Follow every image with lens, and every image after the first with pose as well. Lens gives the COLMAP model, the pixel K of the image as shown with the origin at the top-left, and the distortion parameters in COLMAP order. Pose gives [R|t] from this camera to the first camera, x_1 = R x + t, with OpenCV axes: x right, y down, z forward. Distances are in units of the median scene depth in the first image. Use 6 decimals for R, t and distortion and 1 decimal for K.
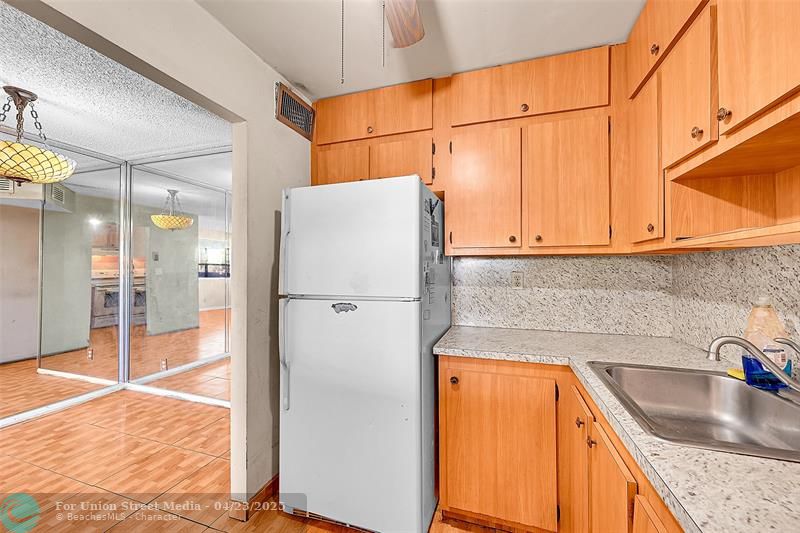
lens RADIAL K [[316.0, 0, 399.4], [0, 316.0, 266.5], [0, 0, 1]] dist [0.000995, 0.000284]
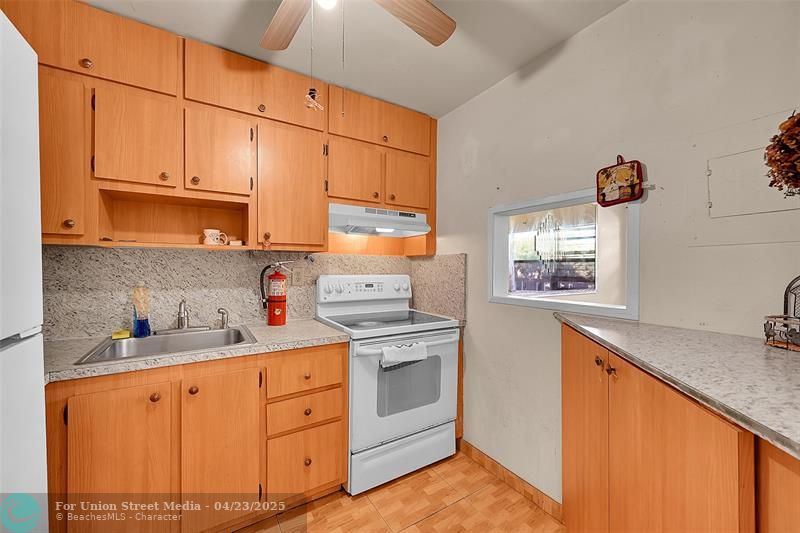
lens RADIAL K [[316.0, 0, 399.4], [0, 316.0, 266.5], [0, 0, 1]] dist [0.000995, 0.000284]
pose [[-0.772794, -0.005677, 0.634631, -0.598899], [-0.009909, 0.999946, -0.003122, 0.009596], [-0.634579, -0.008702, -0.772809, 0.954824]]
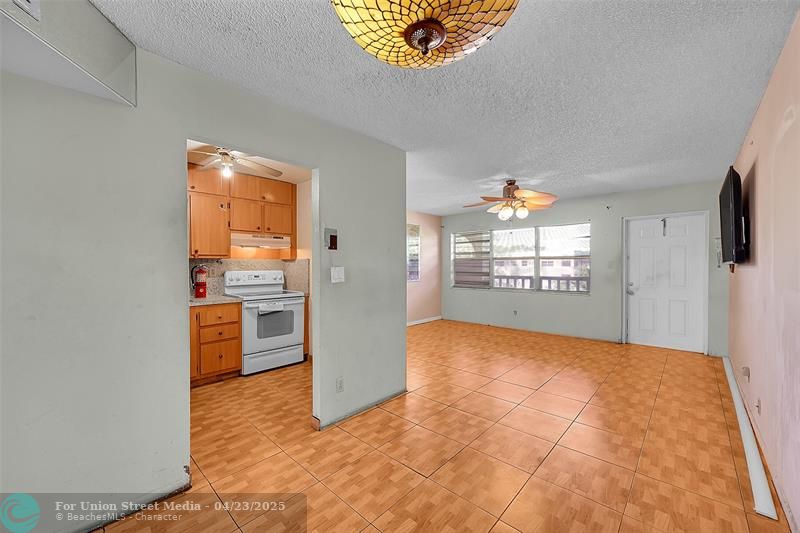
lens RADIAL K [[316.0, 0, 399.4], [0, 316.0, 266.5], [0, 0, 1]] dist [0.000995, 0.000284]
pose [[-0.906466, -0.002018, 0.422273, -1.829573], [-0.001076, 0.999996, 0.002470, 0.002833], [-0.422276, 0.001785, -0.906465, 1.851492]]
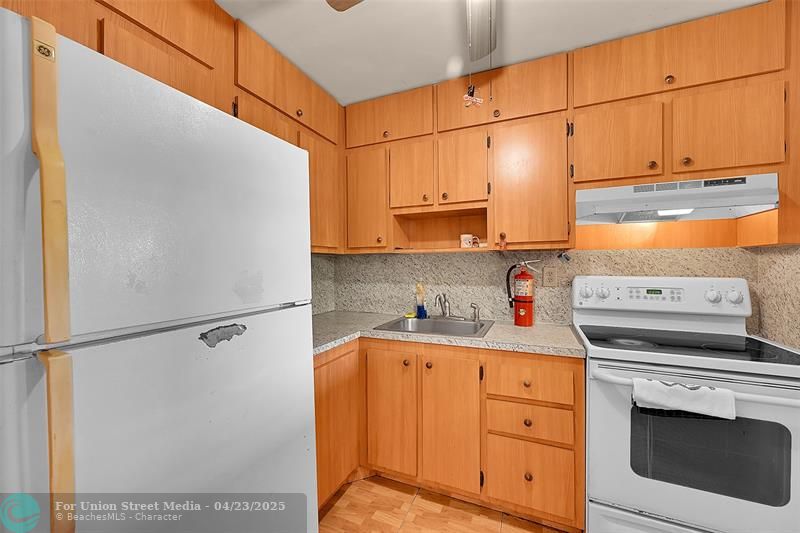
lens RADIAL K [[316.0, 0, 399.4], [0, 316.0, 266.5], [0, 0, 1]] dist [0.000995, 0.000284]
pose [[0.094900, -0.004134, 0.995478, -0.704445], [-0.001934, 0.999989, 0.004337, 0.007814], [-0.995485, -0.002337, 0.094891, 0.636663]]
